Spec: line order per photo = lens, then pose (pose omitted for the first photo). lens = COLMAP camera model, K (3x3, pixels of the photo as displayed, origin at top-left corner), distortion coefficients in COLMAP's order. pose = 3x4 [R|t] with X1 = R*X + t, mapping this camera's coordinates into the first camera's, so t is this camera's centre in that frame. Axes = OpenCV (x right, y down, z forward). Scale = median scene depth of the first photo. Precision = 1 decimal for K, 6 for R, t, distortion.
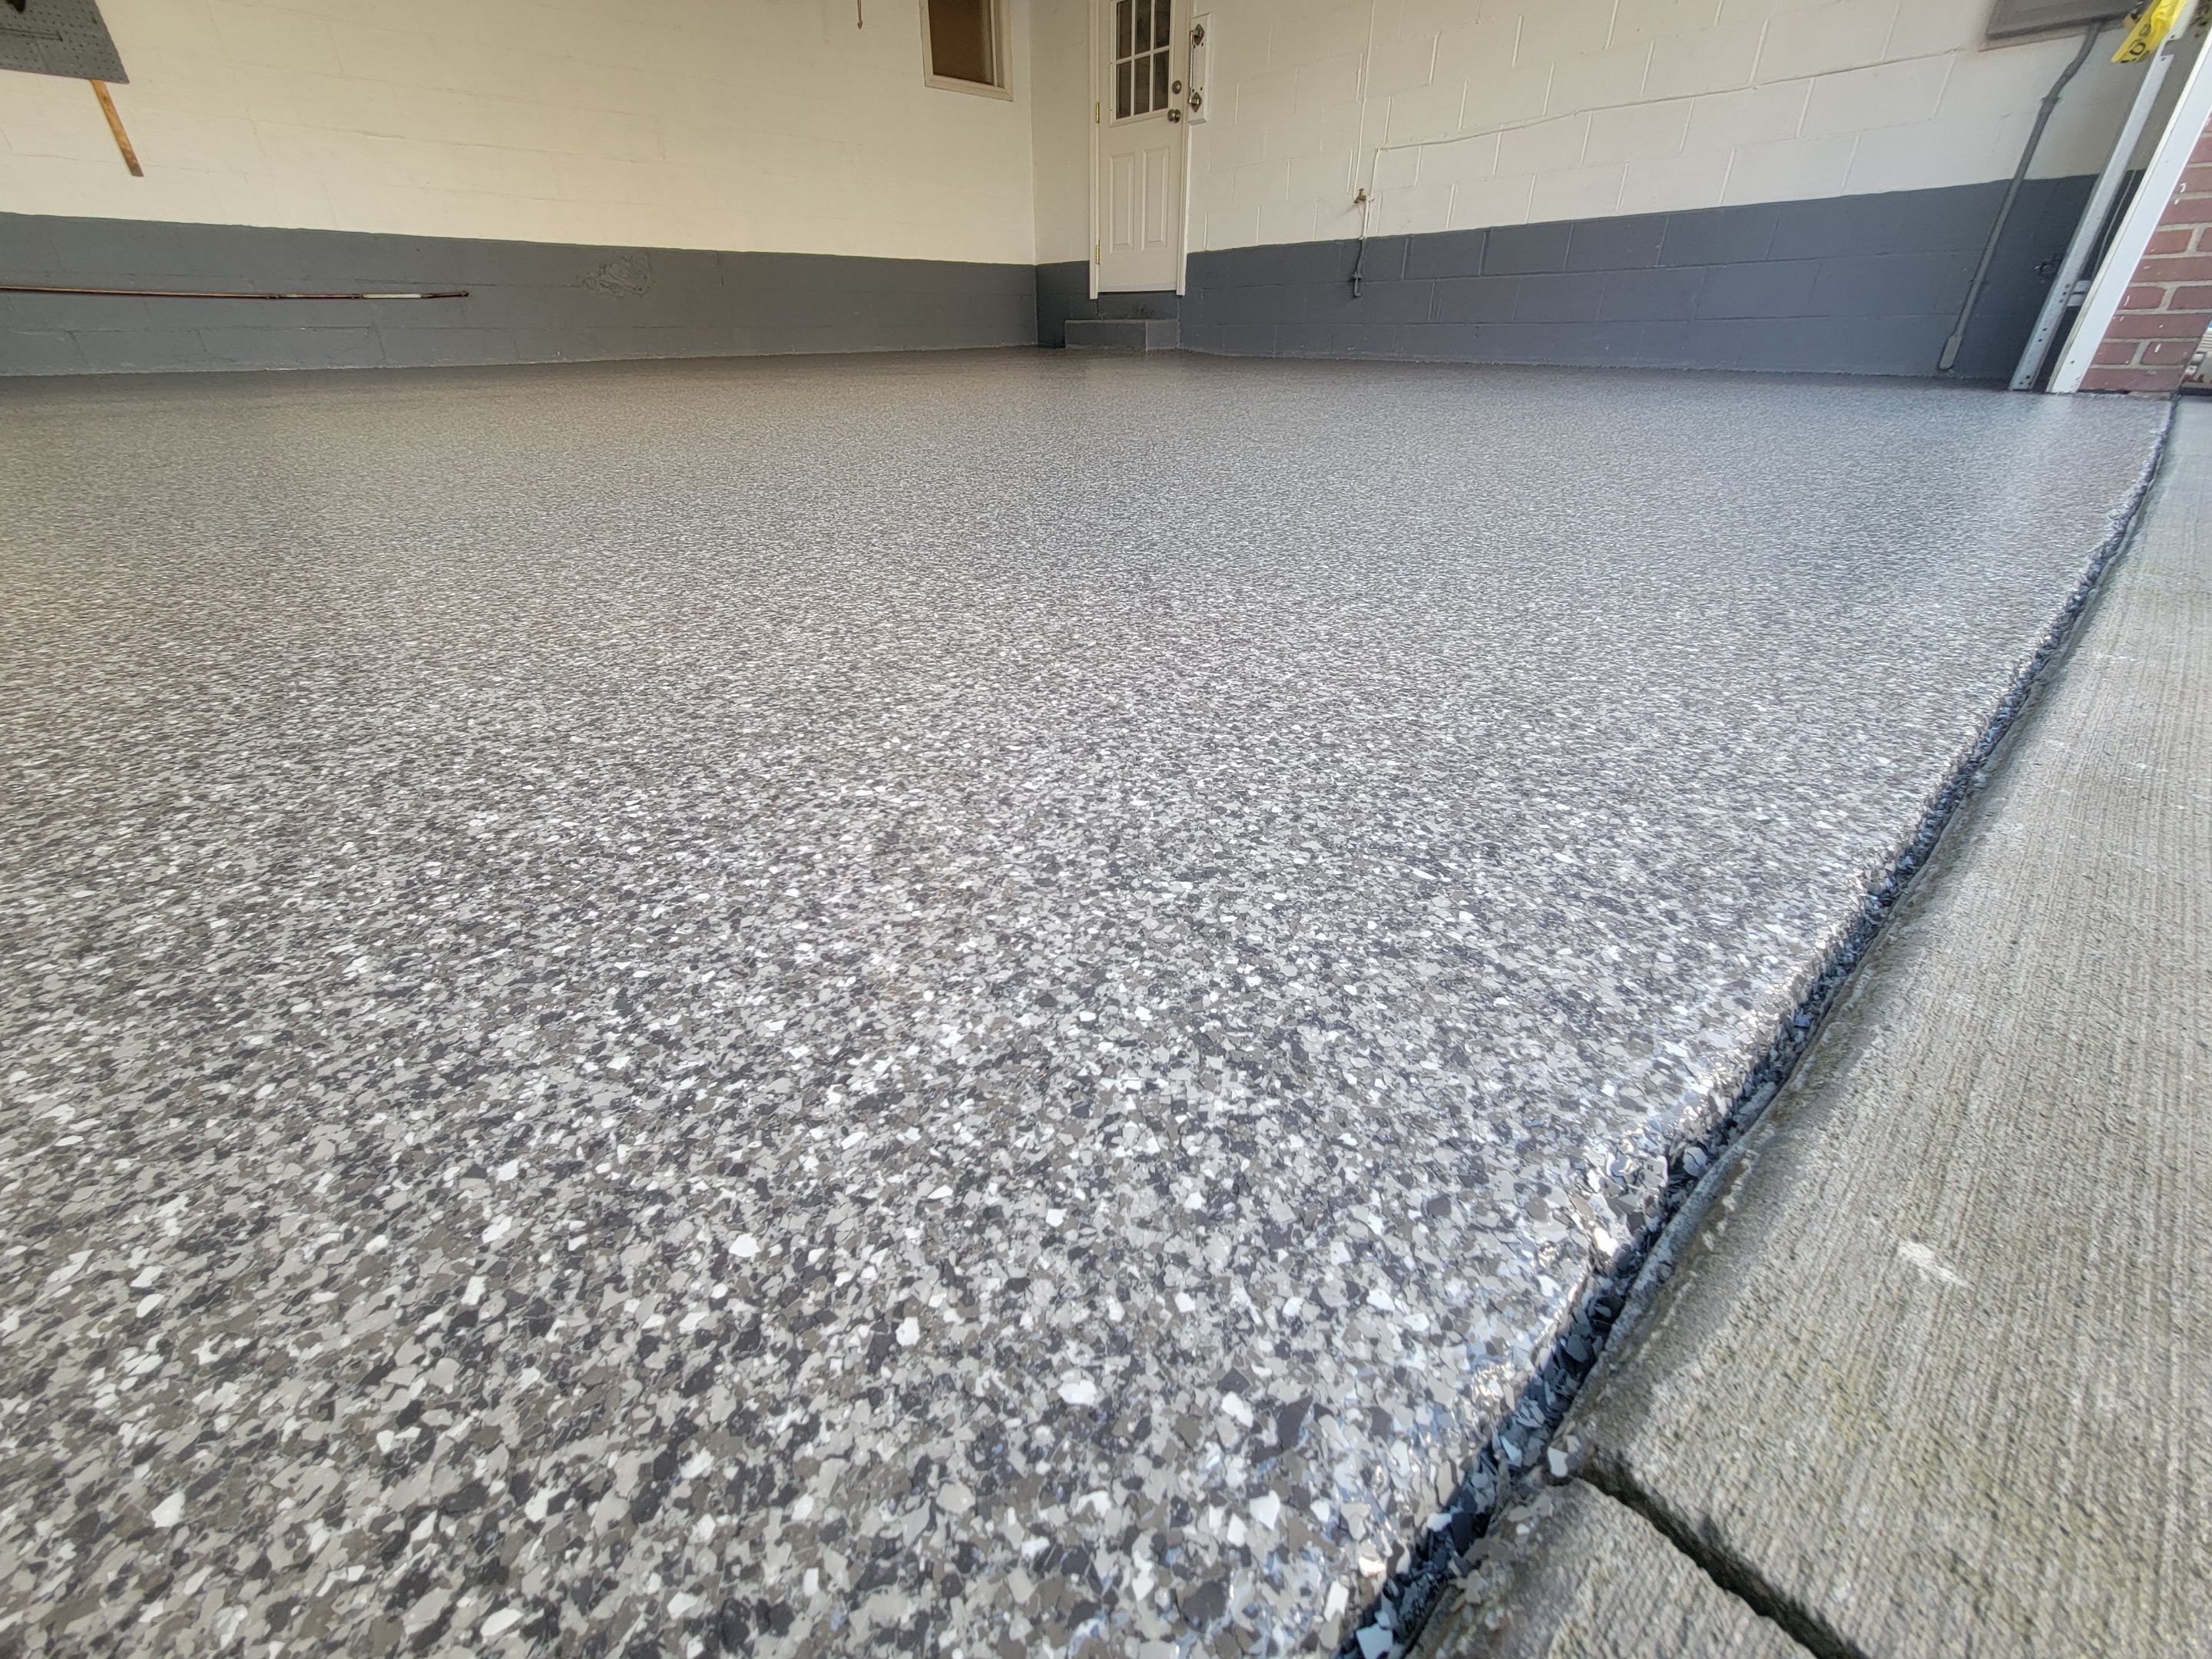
lens RADIAL K [[900.0, 0, 1088.8], [0, 900.0, 820.6], [0, 0, 1]] dist [0.000066, 0.000891]
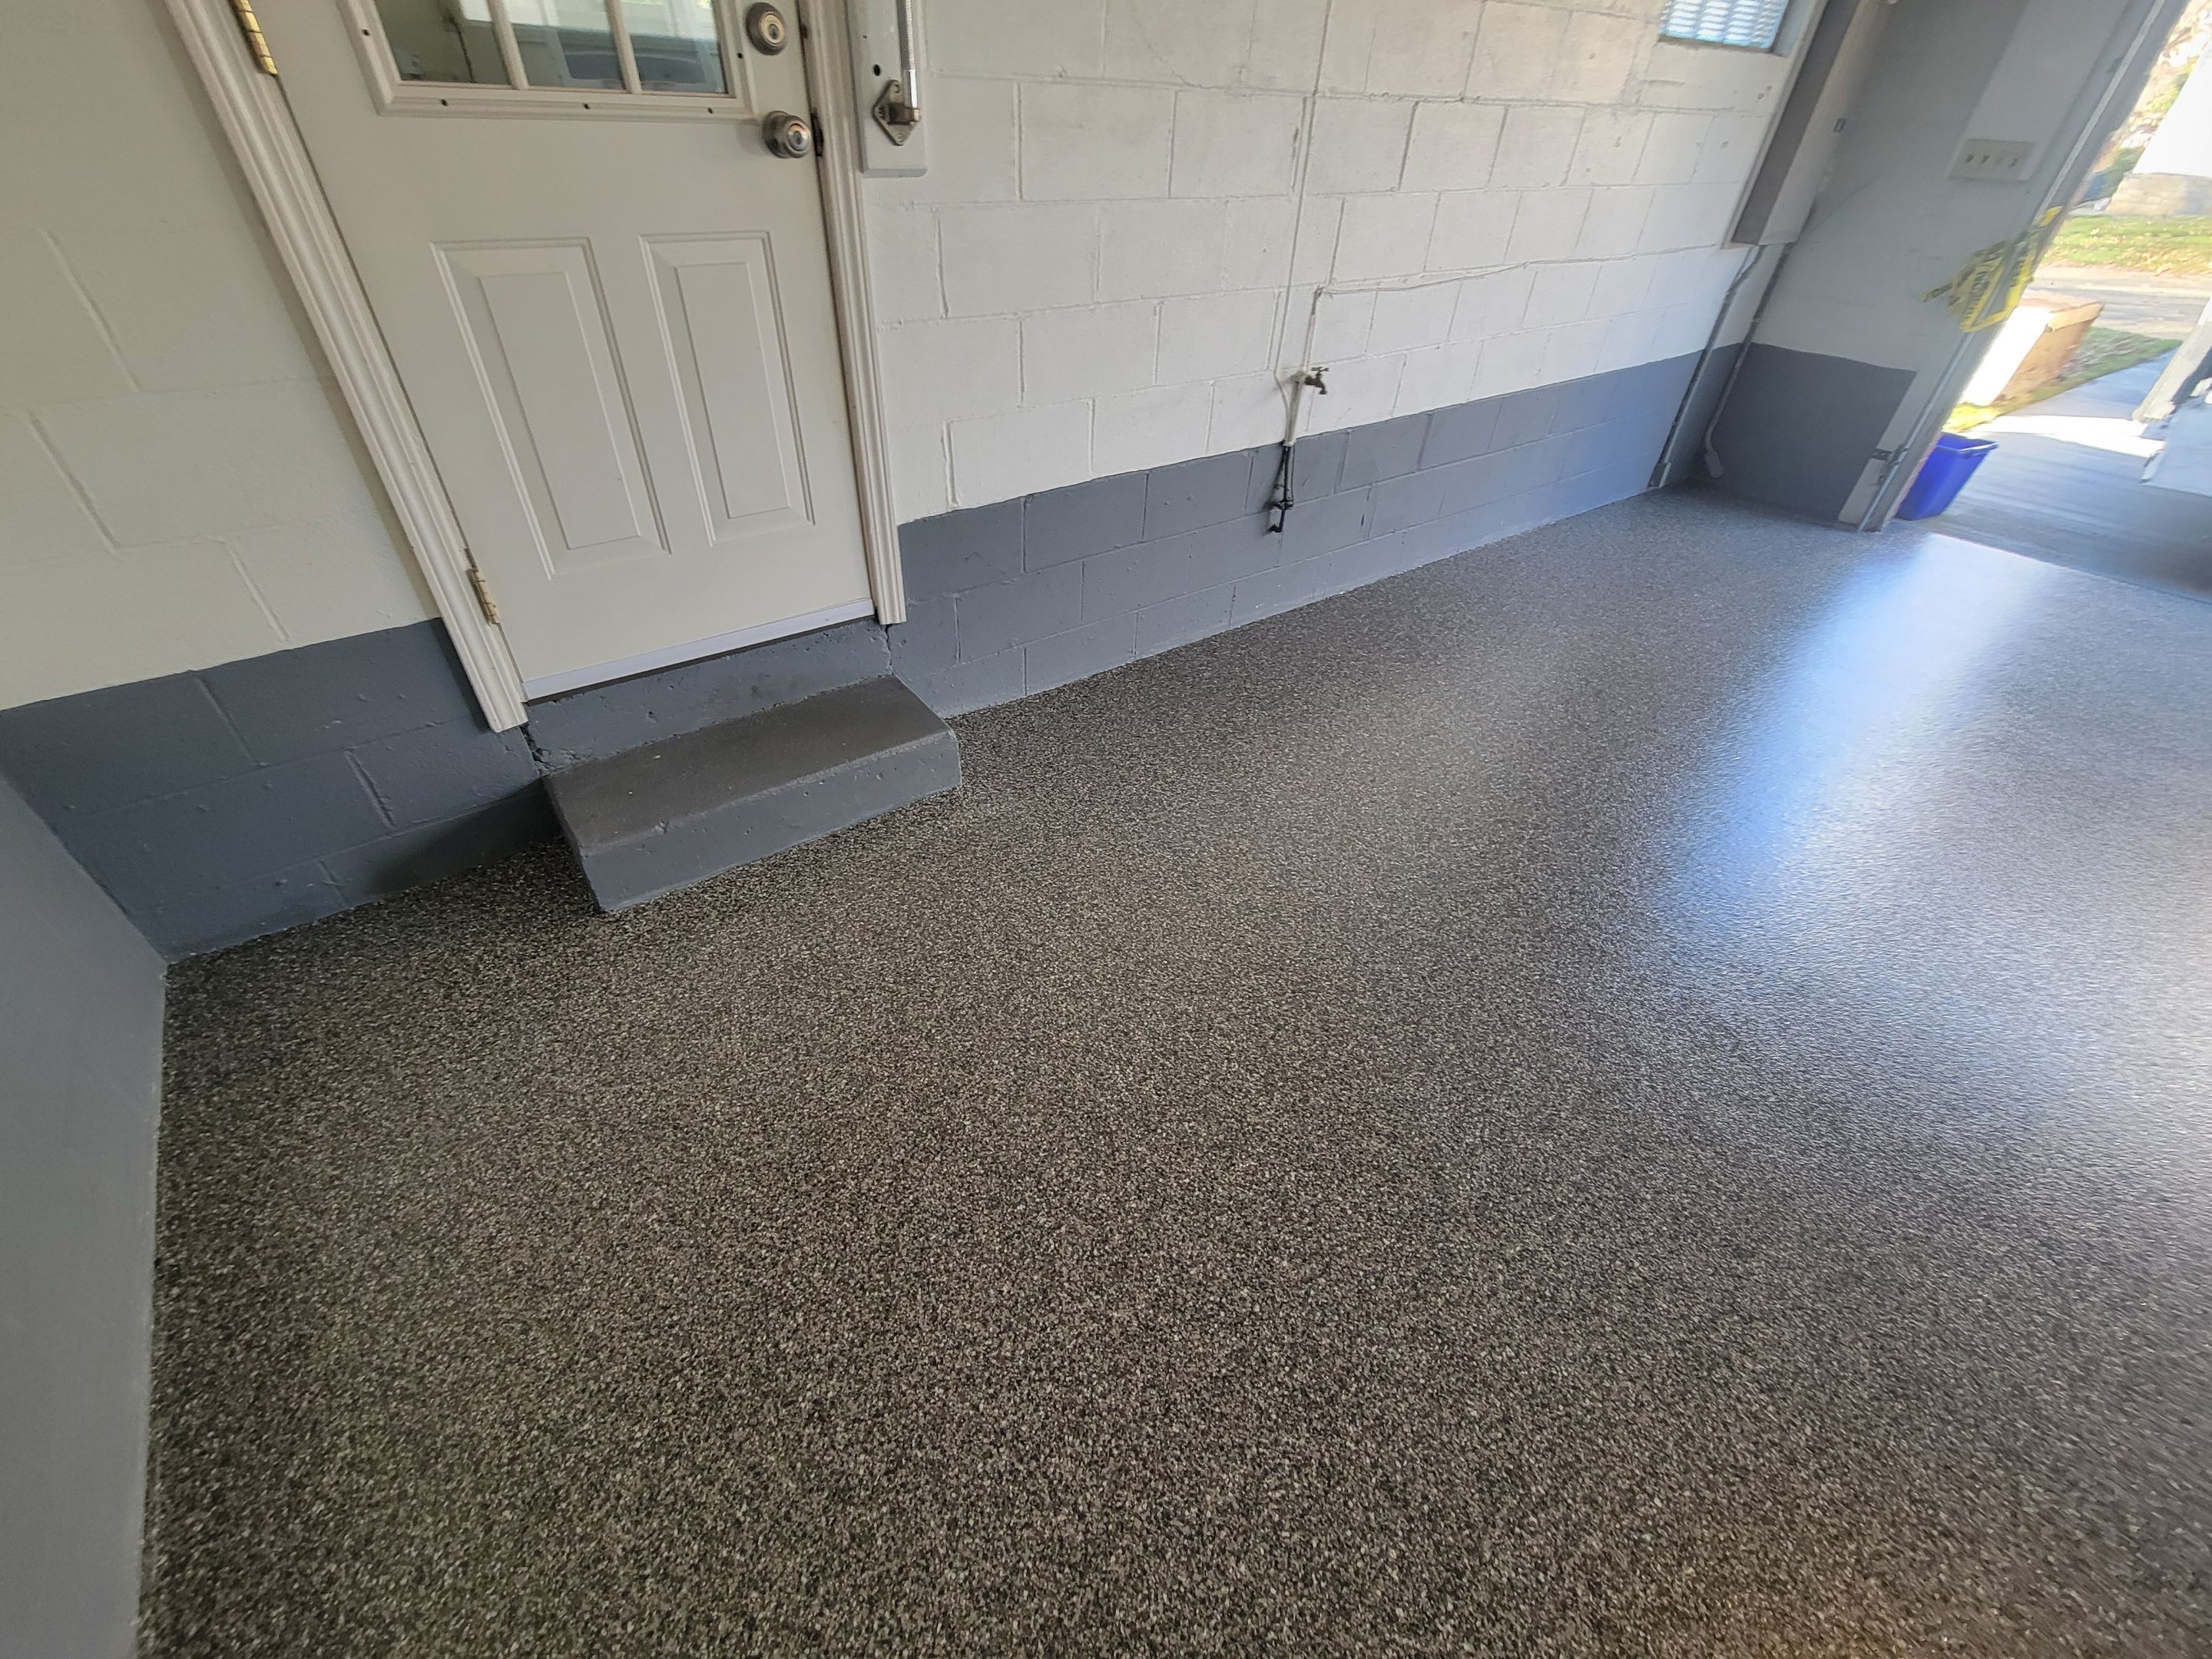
lens RADIAL K [[903.0, 0, 1084.8], [0, 903.0, 823.8], [0, 0, 1]] dist [-0.001226, 0.000637]
pose [[0.098207, -0.608578, 0.787394, -0.287705], [0.454643, 0.731260, 0.508487, -0.816346], [-0.885243, 0.308046, 0.348500, 0.994480]]
